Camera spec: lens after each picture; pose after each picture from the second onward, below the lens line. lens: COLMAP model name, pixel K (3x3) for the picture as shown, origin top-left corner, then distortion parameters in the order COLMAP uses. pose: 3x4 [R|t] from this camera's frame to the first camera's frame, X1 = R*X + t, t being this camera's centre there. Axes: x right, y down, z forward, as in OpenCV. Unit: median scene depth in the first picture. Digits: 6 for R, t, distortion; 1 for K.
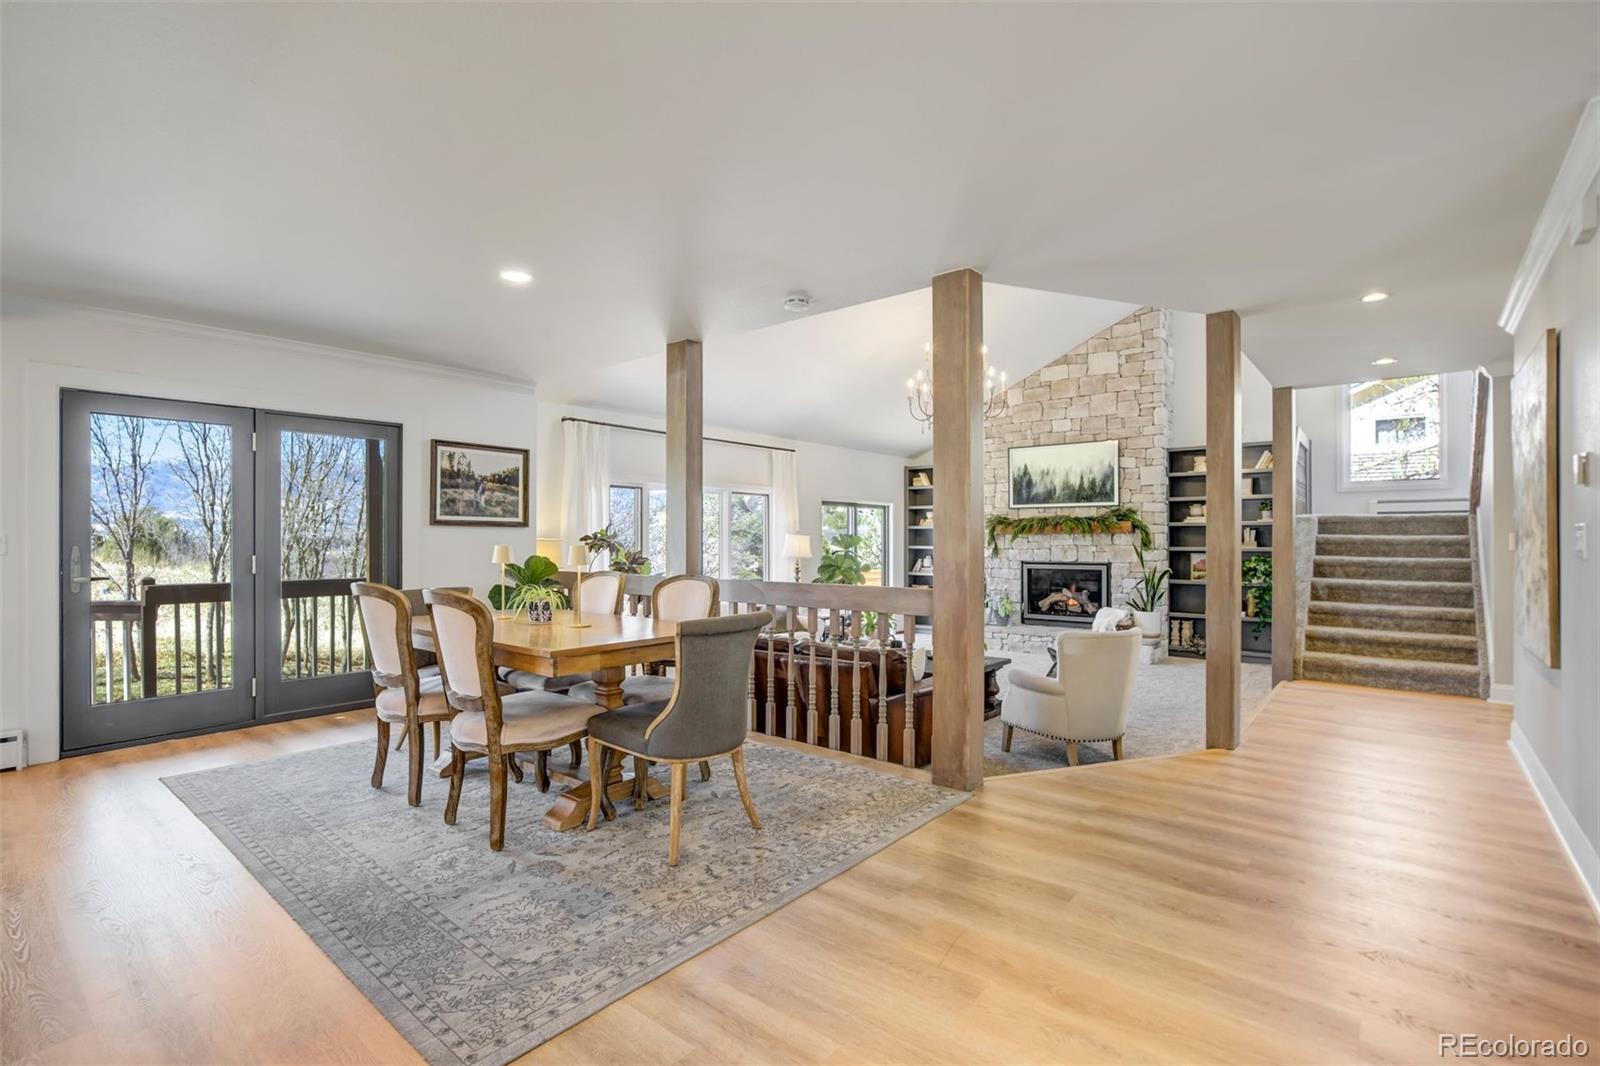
lens RADIAL K [[746.4, 0, 792.3], [0, 746.4, 537.6], [0, 0, 1]] dist [-0.047198, 0.026756]
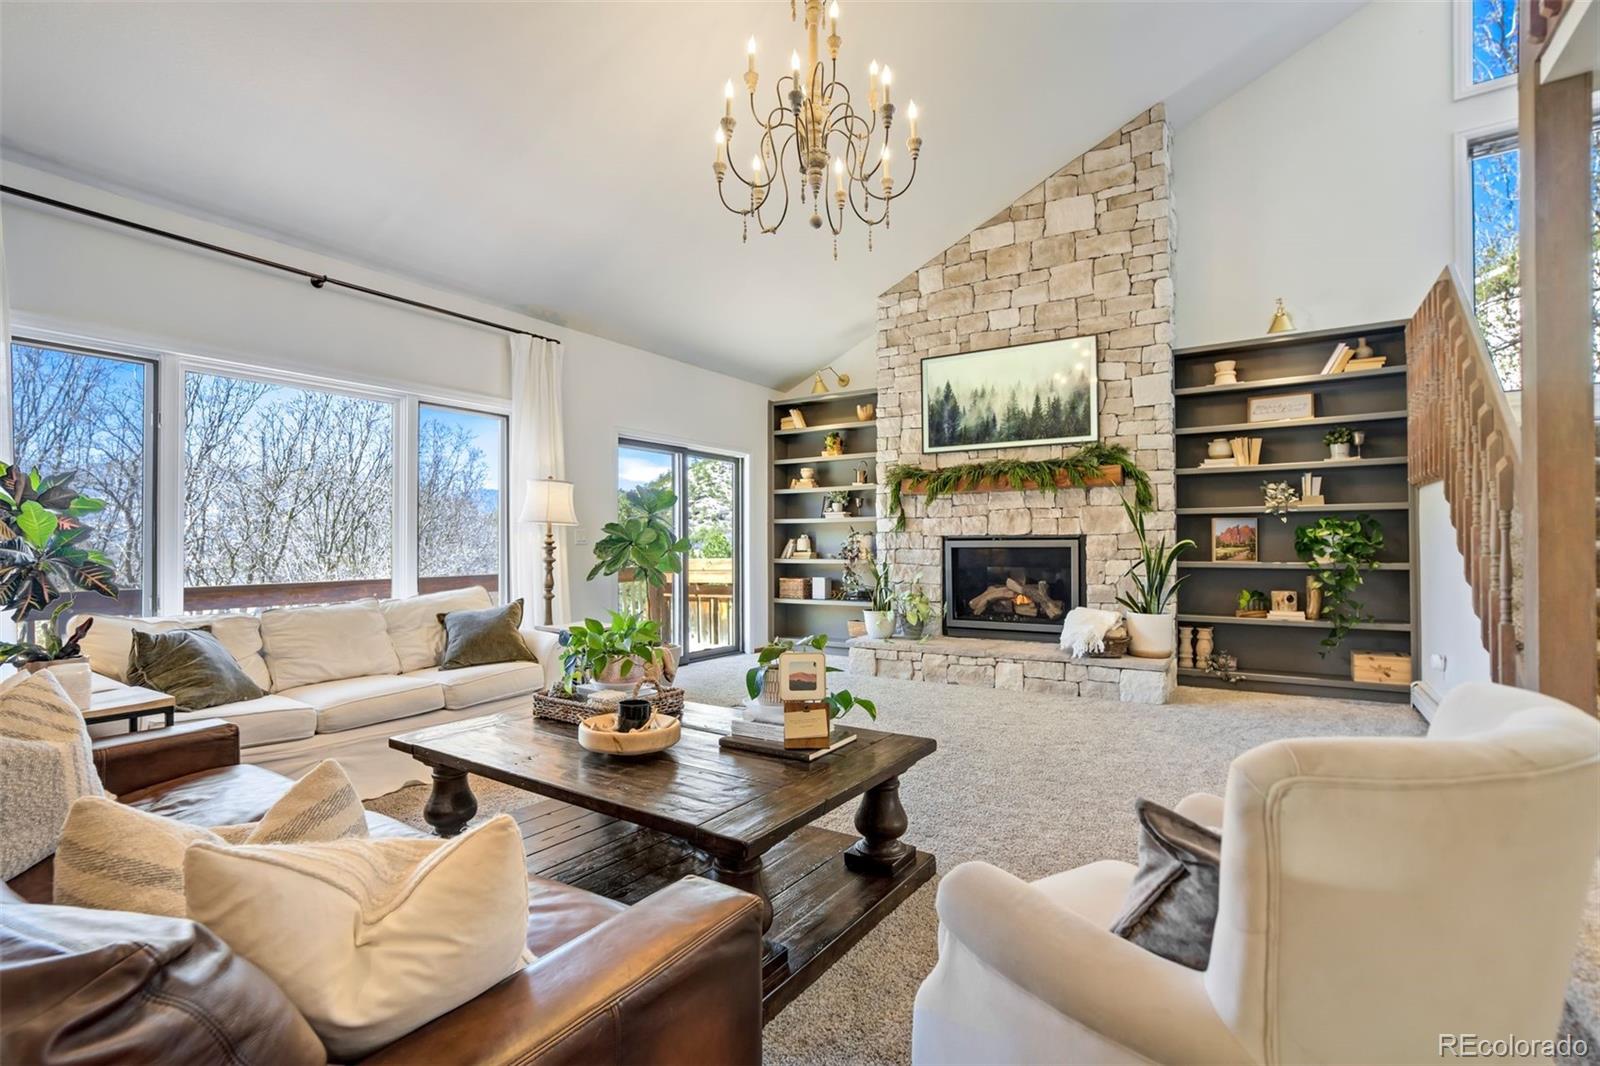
lens RADIAL K [[746.4, 0, 792.3], [0, 746.4, 537.6], [0, 0, 1]] dist [-0.047198, 0.026756]
pose [[0.993176, -0.002189, 0.116608, 0.118957], [0.003082, 0.999967, -0.007485, 0.040852], [-0.116588, 0.007793, 0.993150, 0.425716]]
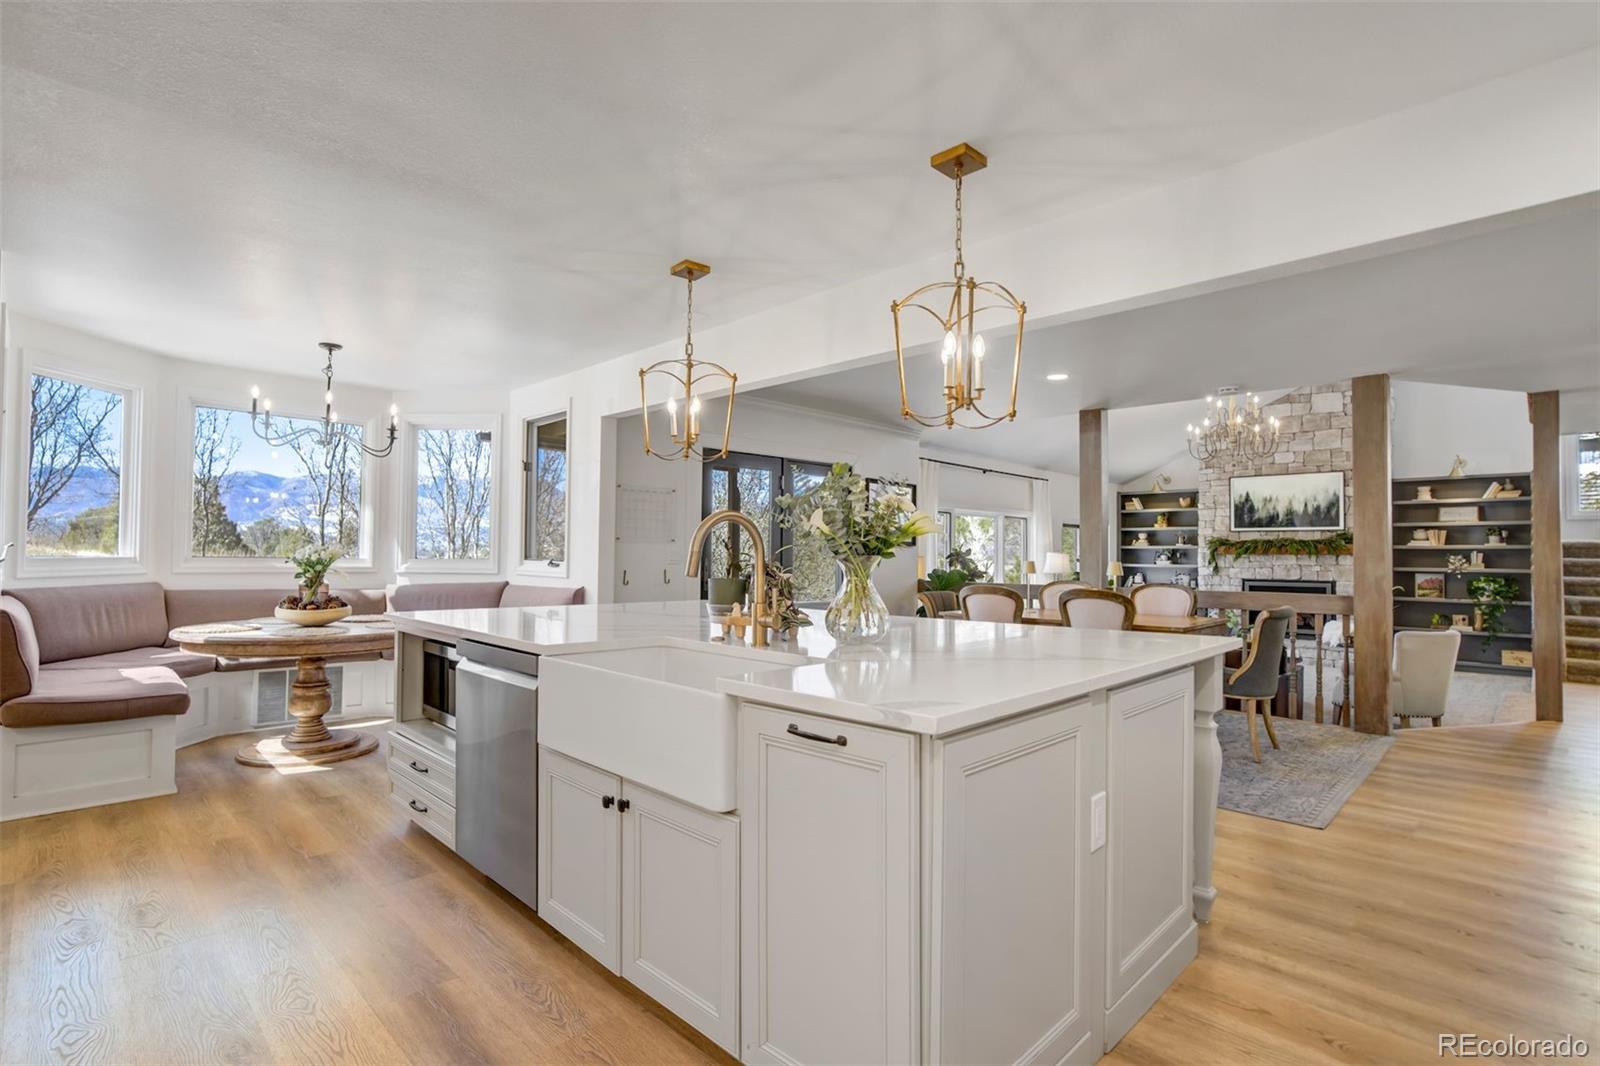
lens RADIAL K [[768.8, 0, 807.2], [0, 768.8, 537.7], [0, 0, 1]] dist [-0.018309, 0.014528]
pose [[0.997846, 0.008777, -0.065017, -0.297294], [-0.010130, 0.999738, -0.020507, 0.000378], [0.064820, 0.021122, 0.997673, -0.208264]]
